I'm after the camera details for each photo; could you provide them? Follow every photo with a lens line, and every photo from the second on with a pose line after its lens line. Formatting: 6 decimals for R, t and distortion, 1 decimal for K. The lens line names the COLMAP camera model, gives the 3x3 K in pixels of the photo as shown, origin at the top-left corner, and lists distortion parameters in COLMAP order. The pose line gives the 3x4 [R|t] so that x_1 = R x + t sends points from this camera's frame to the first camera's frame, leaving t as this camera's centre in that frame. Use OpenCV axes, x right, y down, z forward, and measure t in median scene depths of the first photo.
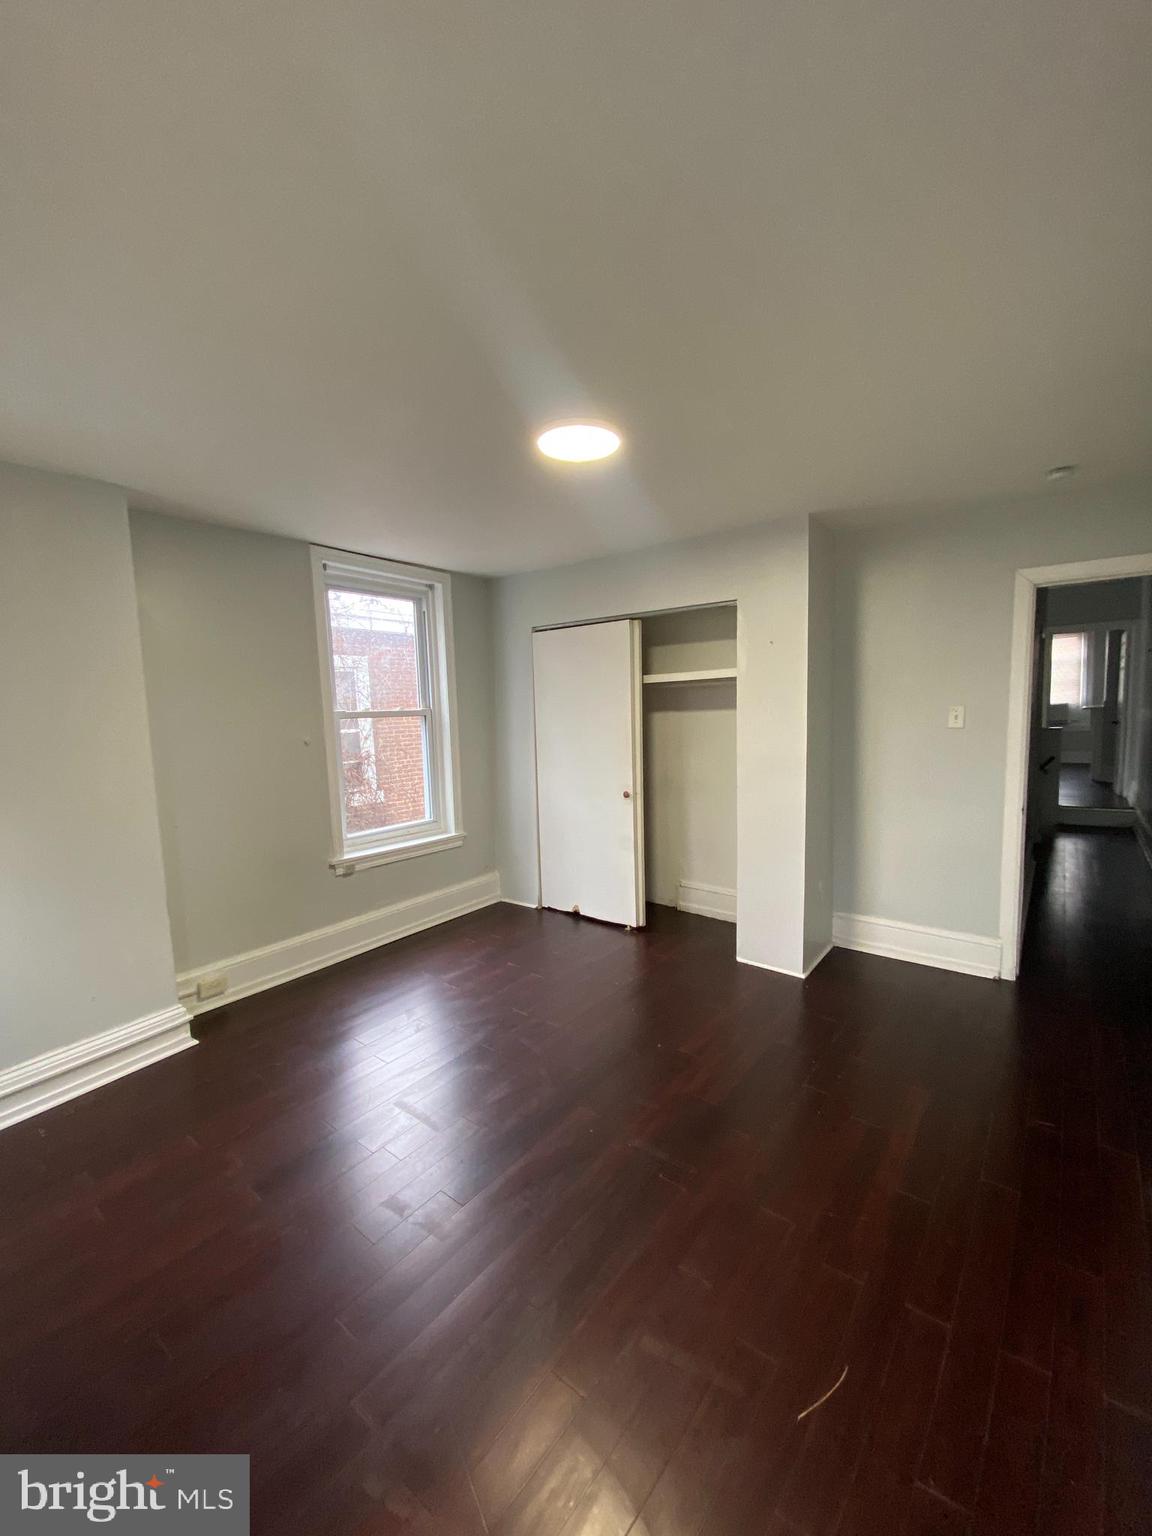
lens RADIAL K [[633.1, 0, 581.4], [0, 633.1, 769.4], [0, 0, 1]] dist [0.012485, -0.016287]
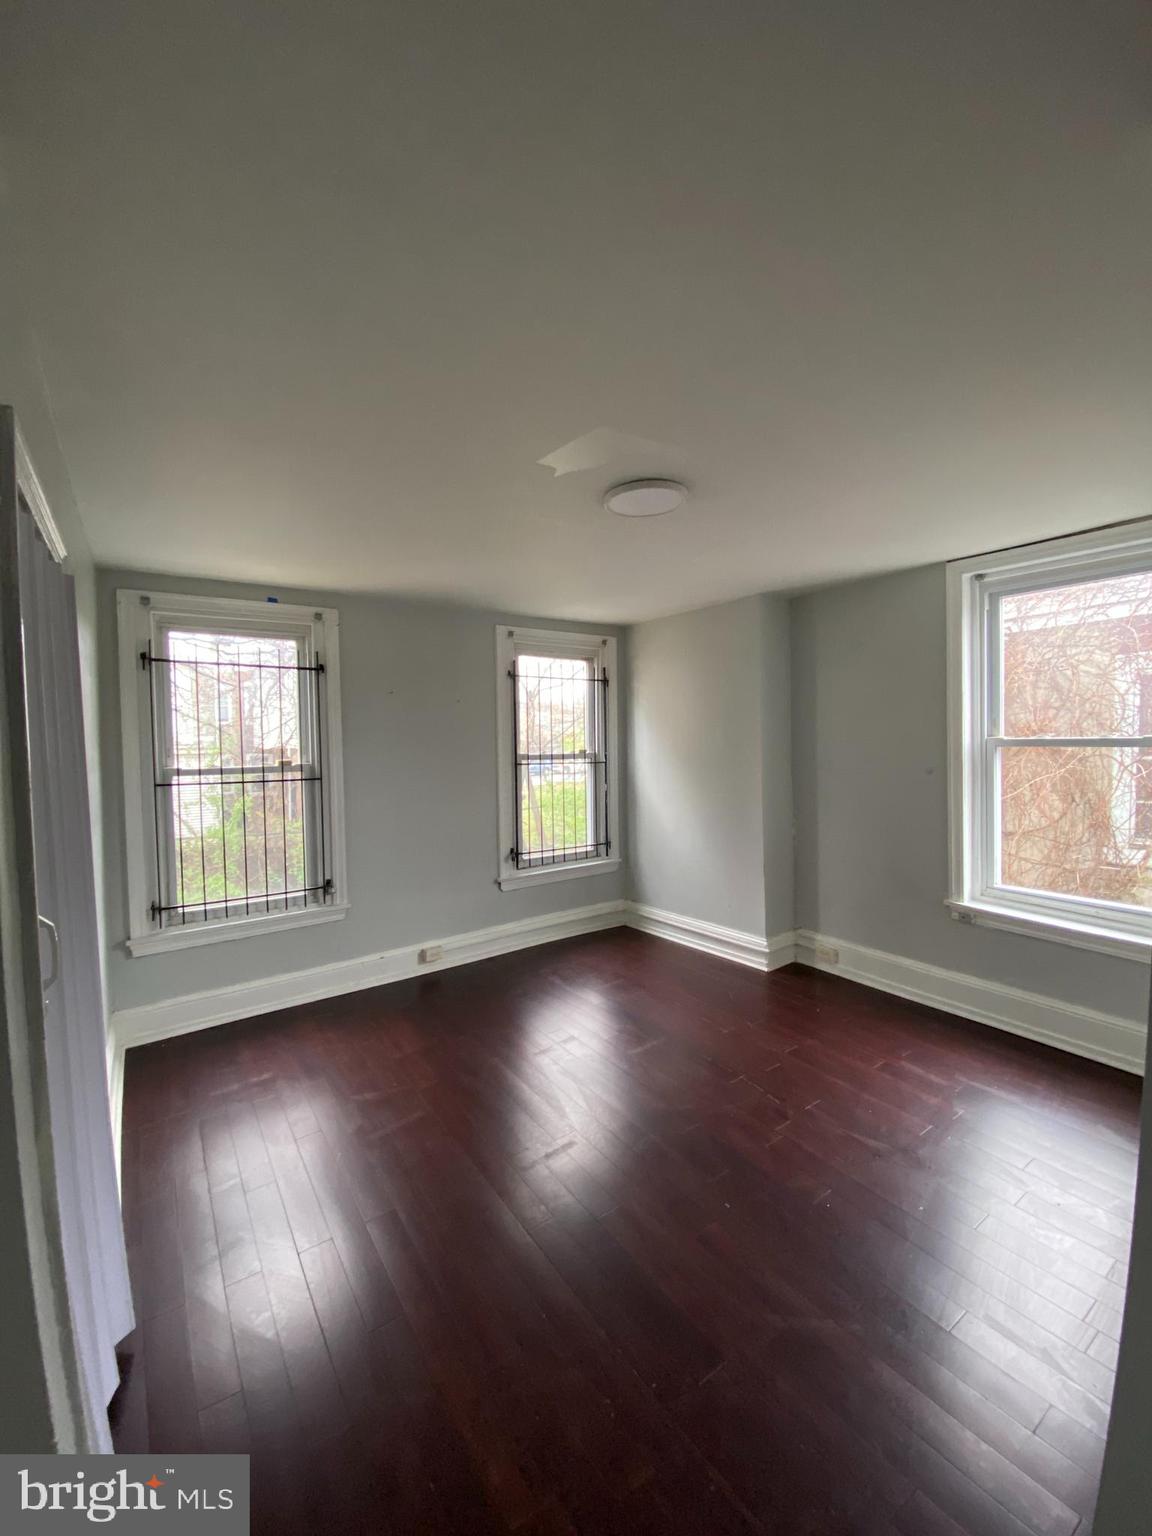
lens RADIAL K [[633.1, 0, 574.3], [0, 633.1, 765.3], [0, 0, 1]] dist [0.012485, -0.016287]
pose [[-0.357438, 0.081528, -0.930372, 0.632080], [-0.050664, 0.993023, 0.106483, -0.120157], [0.932562, 0.085197, -0.350814, 0.791919]]
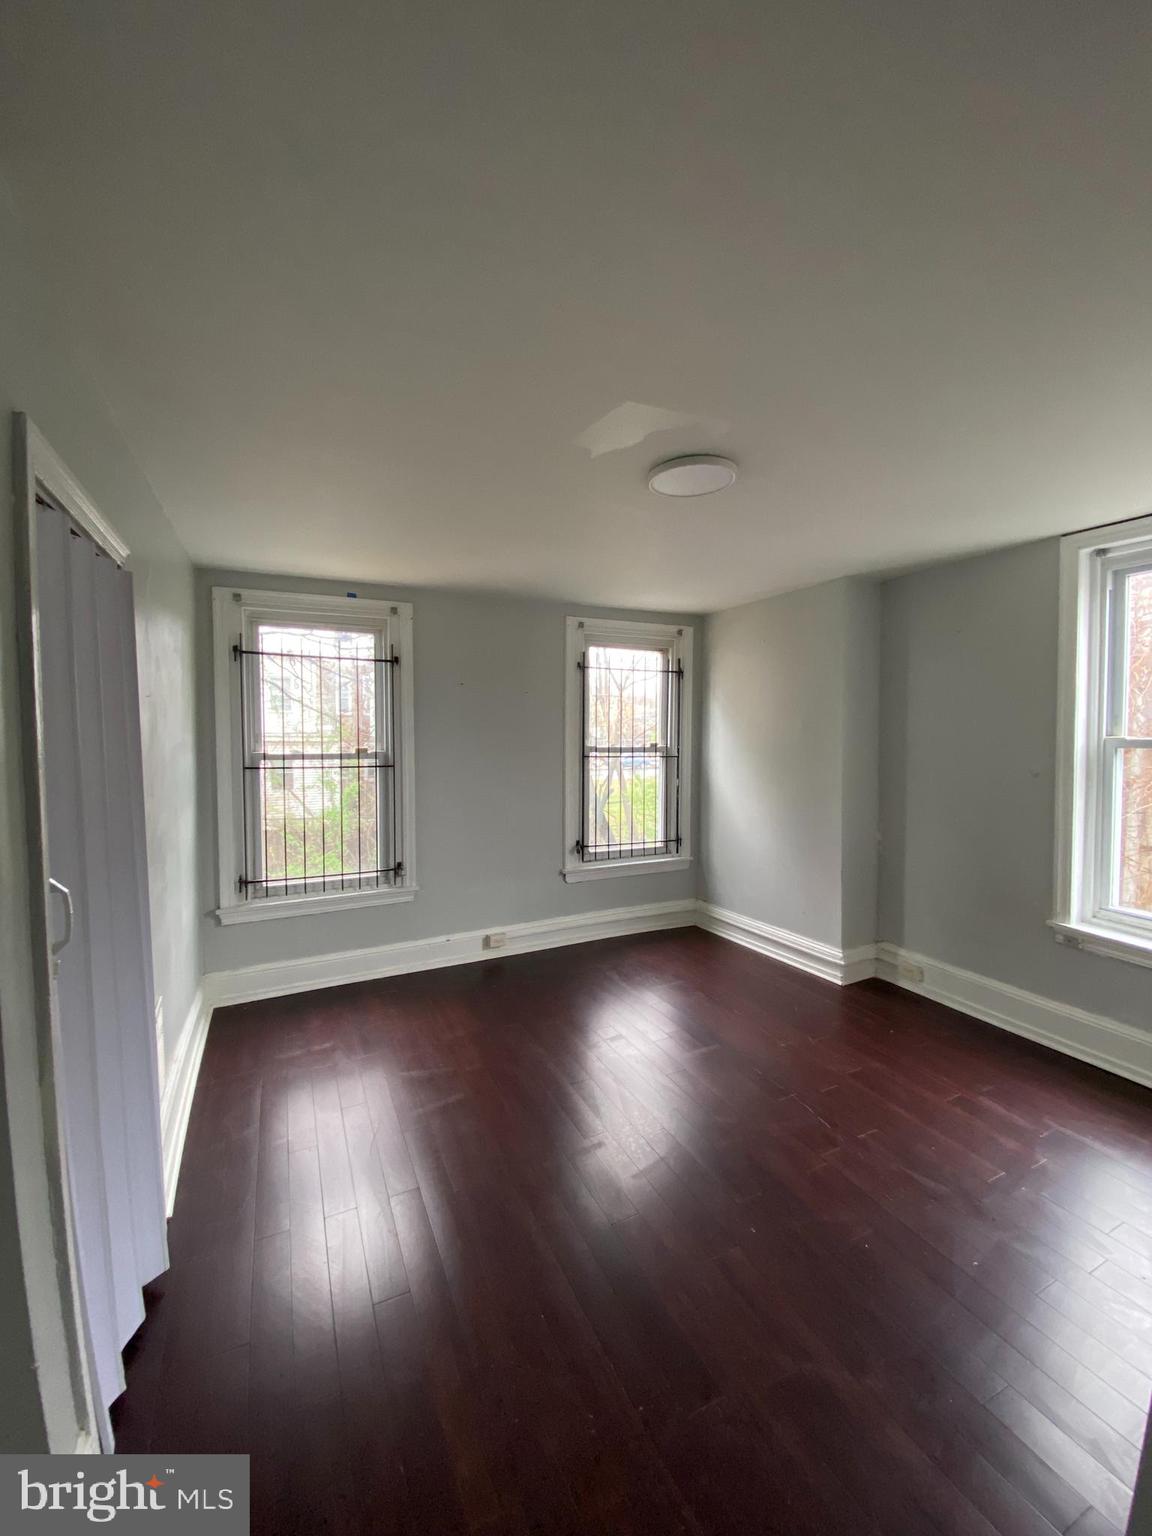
lens RADIAL K [[633.1, 0, 570.9], [0, 633.1, 765.2], [0, 0, 1]] dist [0.012485, -0.016287]
pose [[-0.507456, 0.079955, -0.857960, 0.590627], [-0.054951, 0.990656, 0.124823, -0.119926], [0.859924, 0.110488, -0.498321, 0.843192]]
